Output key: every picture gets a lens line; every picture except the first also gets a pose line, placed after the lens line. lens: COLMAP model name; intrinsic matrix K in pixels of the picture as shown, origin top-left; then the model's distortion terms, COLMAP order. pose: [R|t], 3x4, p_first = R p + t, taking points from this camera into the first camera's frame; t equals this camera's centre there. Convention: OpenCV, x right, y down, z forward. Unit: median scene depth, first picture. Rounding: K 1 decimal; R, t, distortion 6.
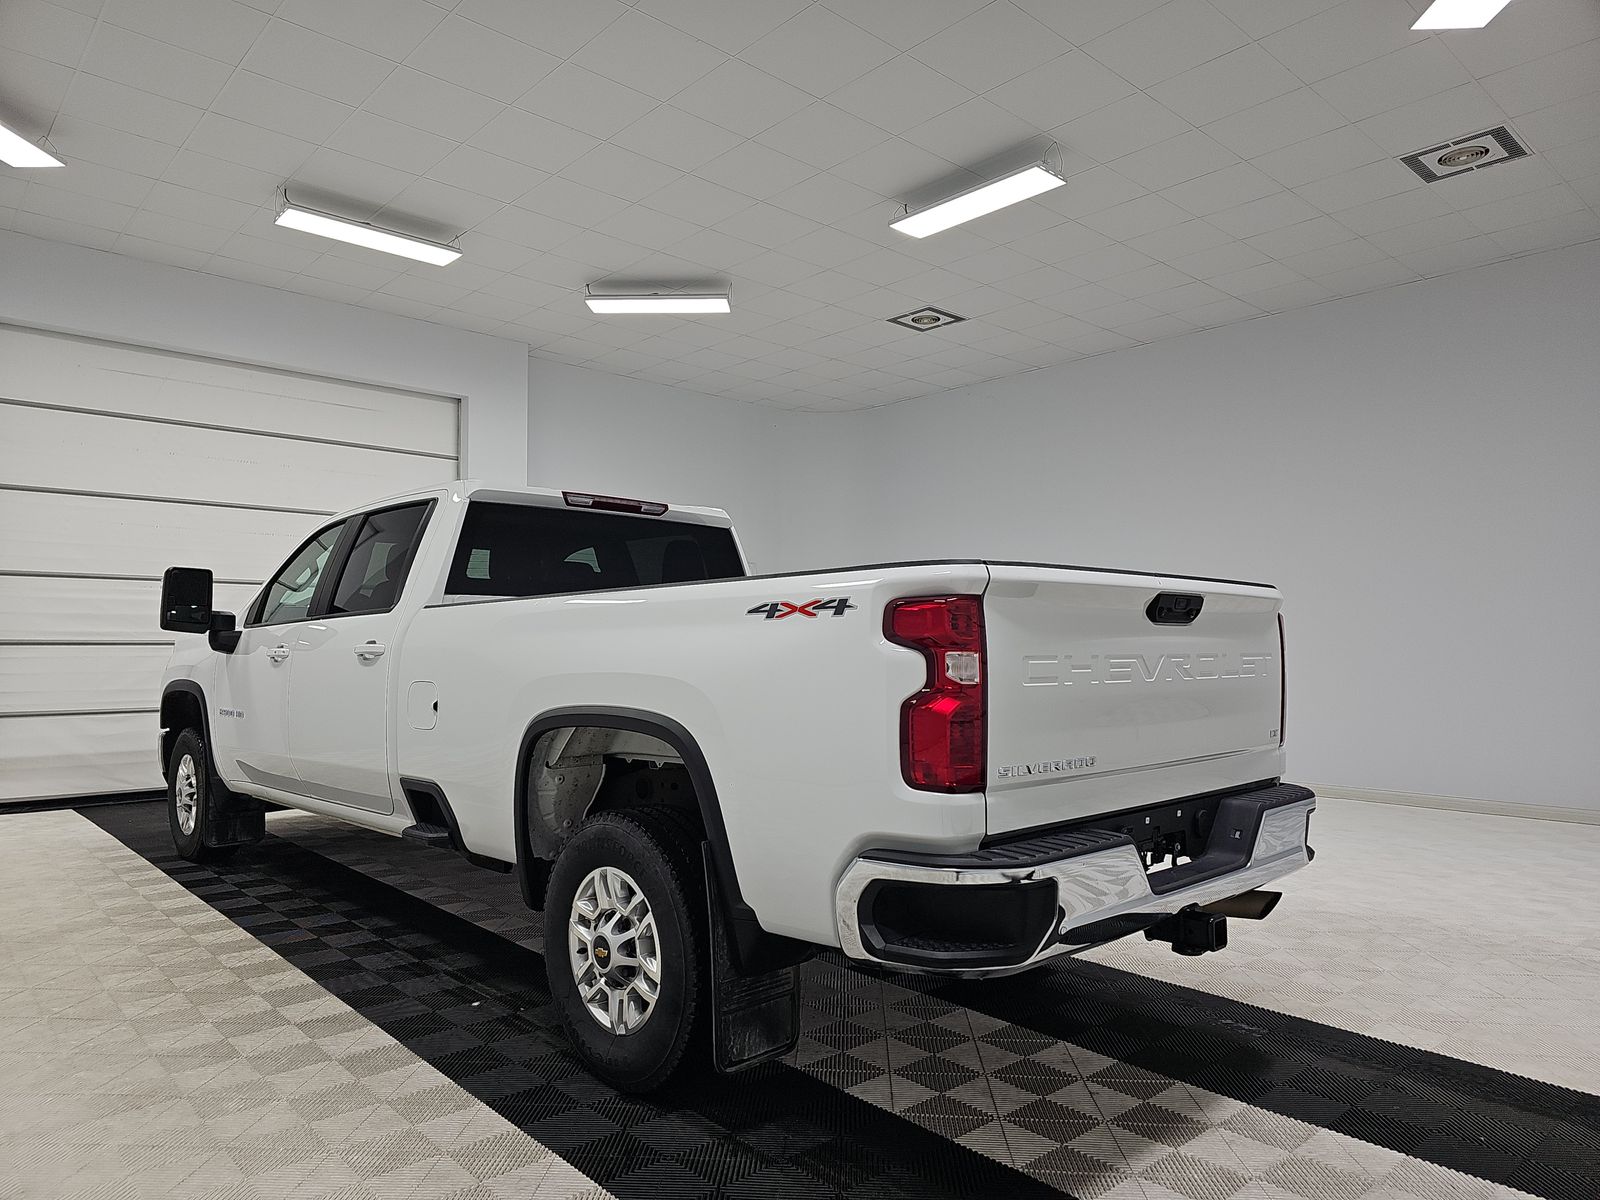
lens RADIAL K [[1047.7, 0, 791.4], [0, 1047.7, 616.6], [0, 0, 1]] dist [0.023813, 0.000556]
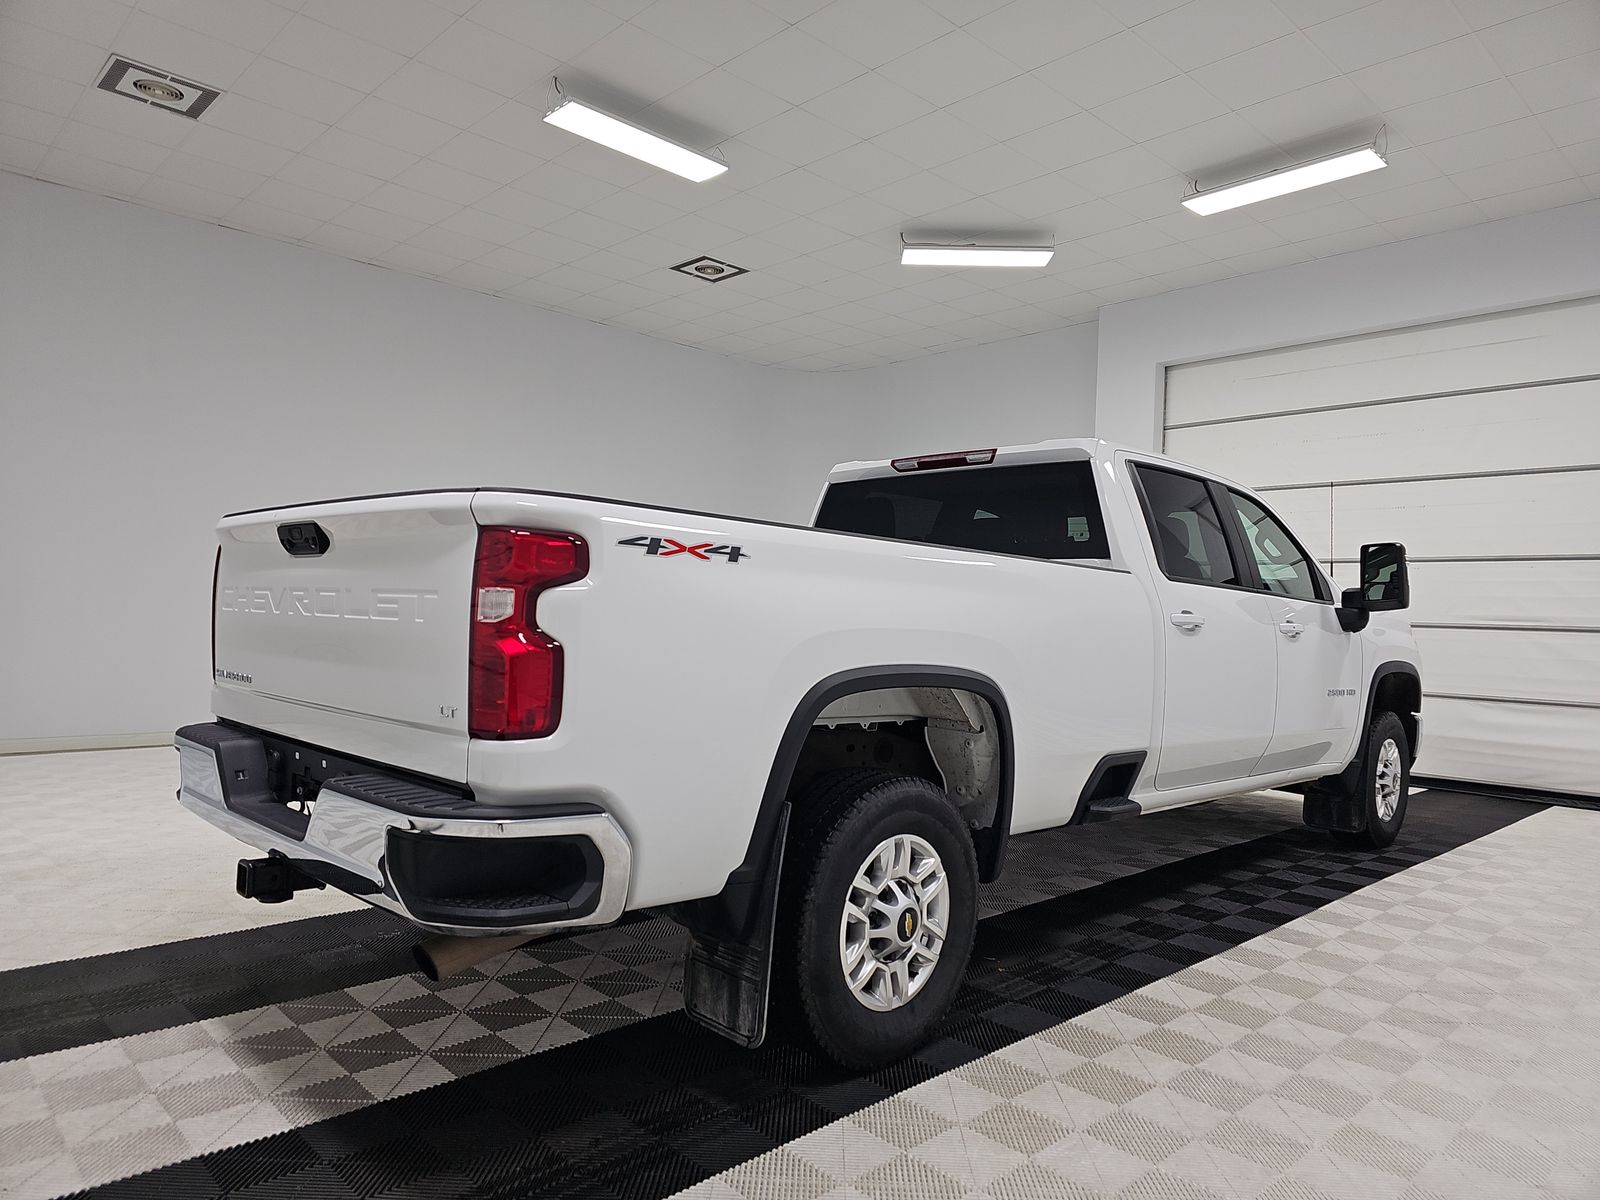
lens RADIAL K [[1047.7, 0, 791.4], [0, 1047.7, 616.6], [0, 0, 1]] dist [0.023813, 0.000556]
pose [[0.016116, -0.002978, -0.999866, 0.533845], [-0.003592, 0.999989, -0.003036, 0.025628], [0.999864, 0.003641, 0.016105, 0.579533]]
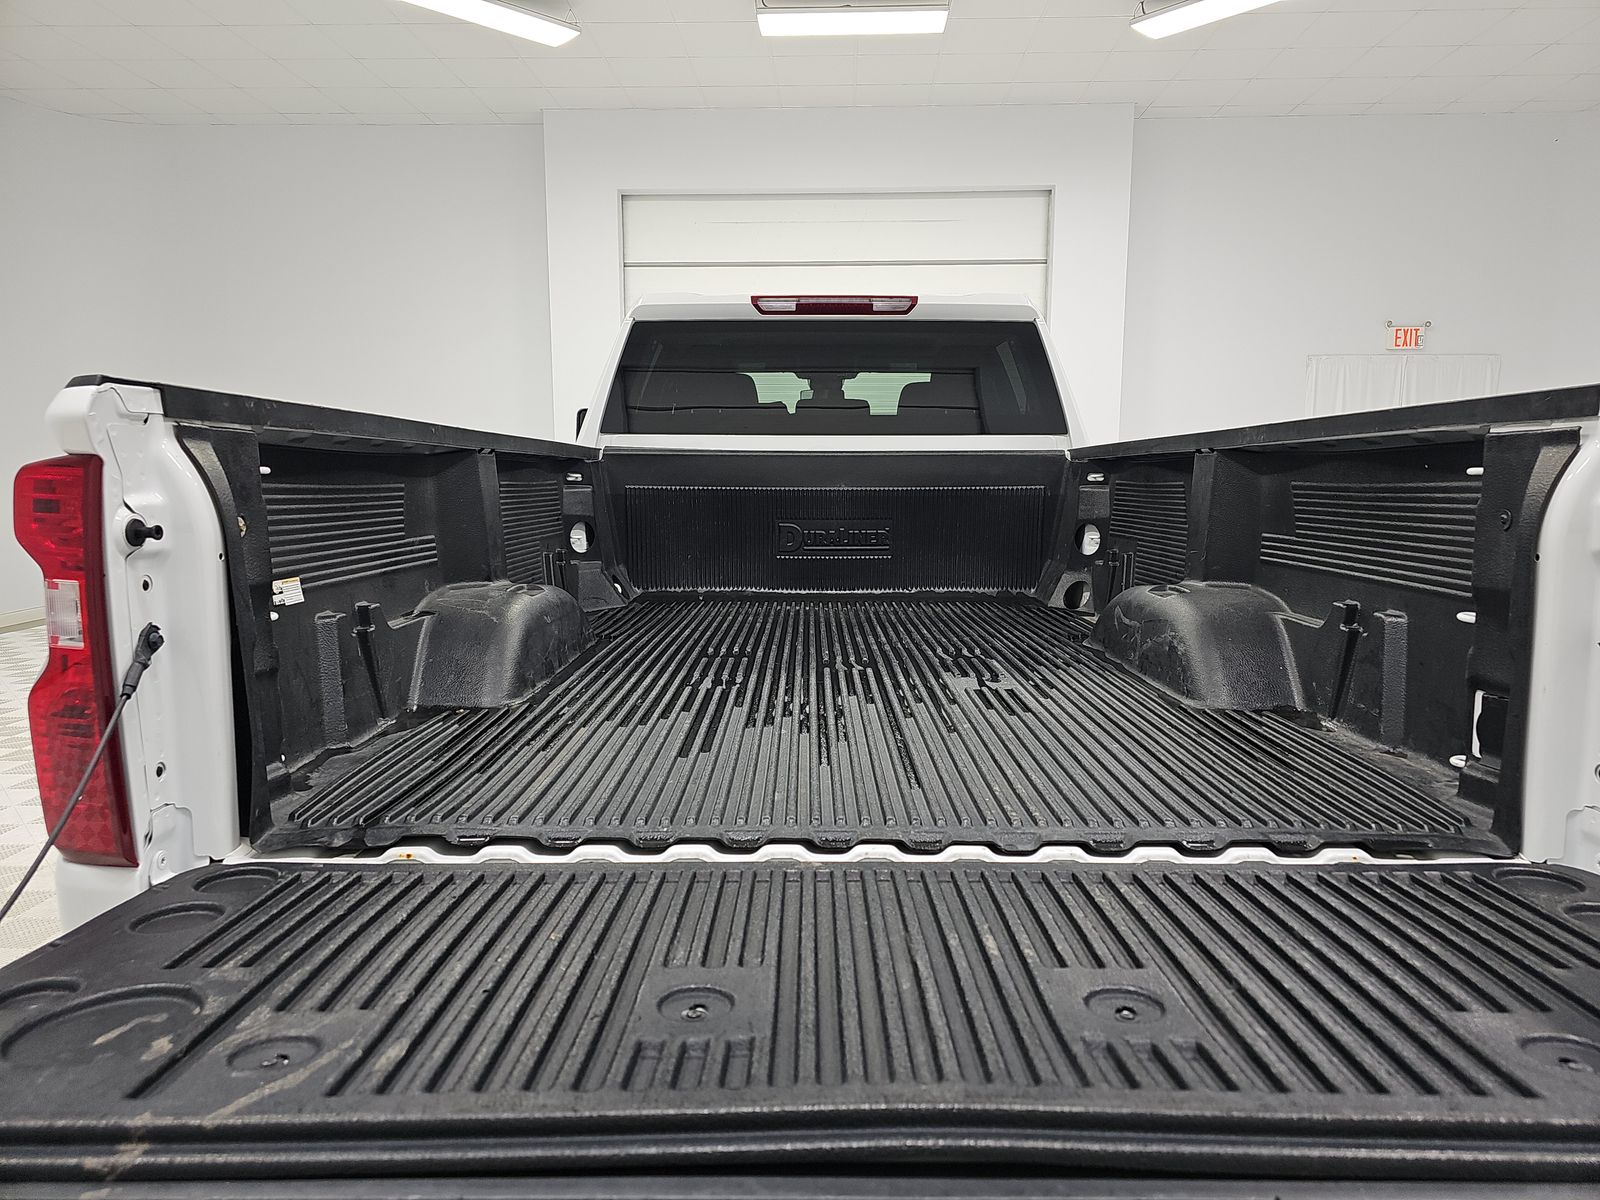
lens RADIAL K [[1042.6, 0, 800.0], [0, 1042.6, 600.0], [0, 0, 1]] dist [0.023715, -0.000156]
pose [[0.713525, 0.089000, -0.694953, 0.239008], [0.020260, 0.988863, 0.147442, -0.006690], [0.700336, -0.119284, 0.703776, 0.298853]]
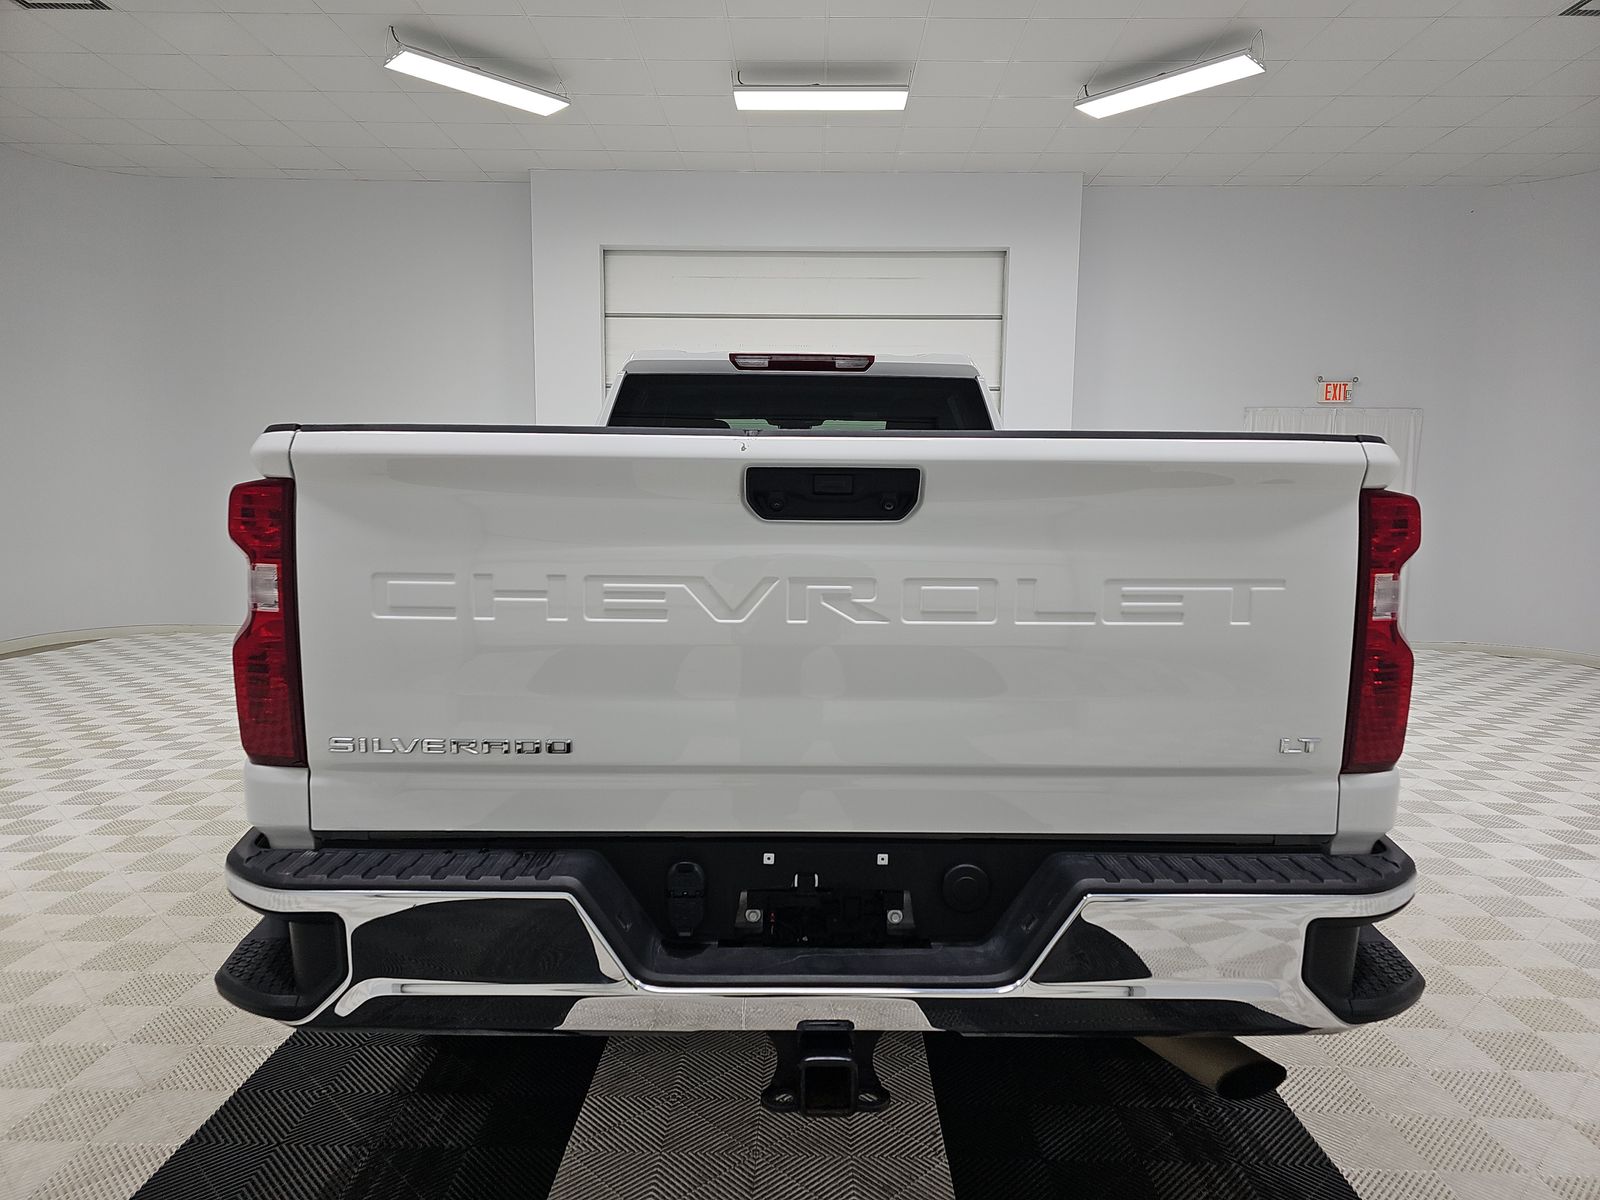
lens RADIAL K [[1047.7, 0, 791.4], [0, 1047.7, 616.6], [0, 0, 1]] dist [0.023813, 0.000556]
pose [[0.728055, 0.075769, -0.681318, 0.292300], [0.011215, 0.992424, 0.122351, -0.003927], [0.685427, -0.096719, 0.721689, 0.242974]]
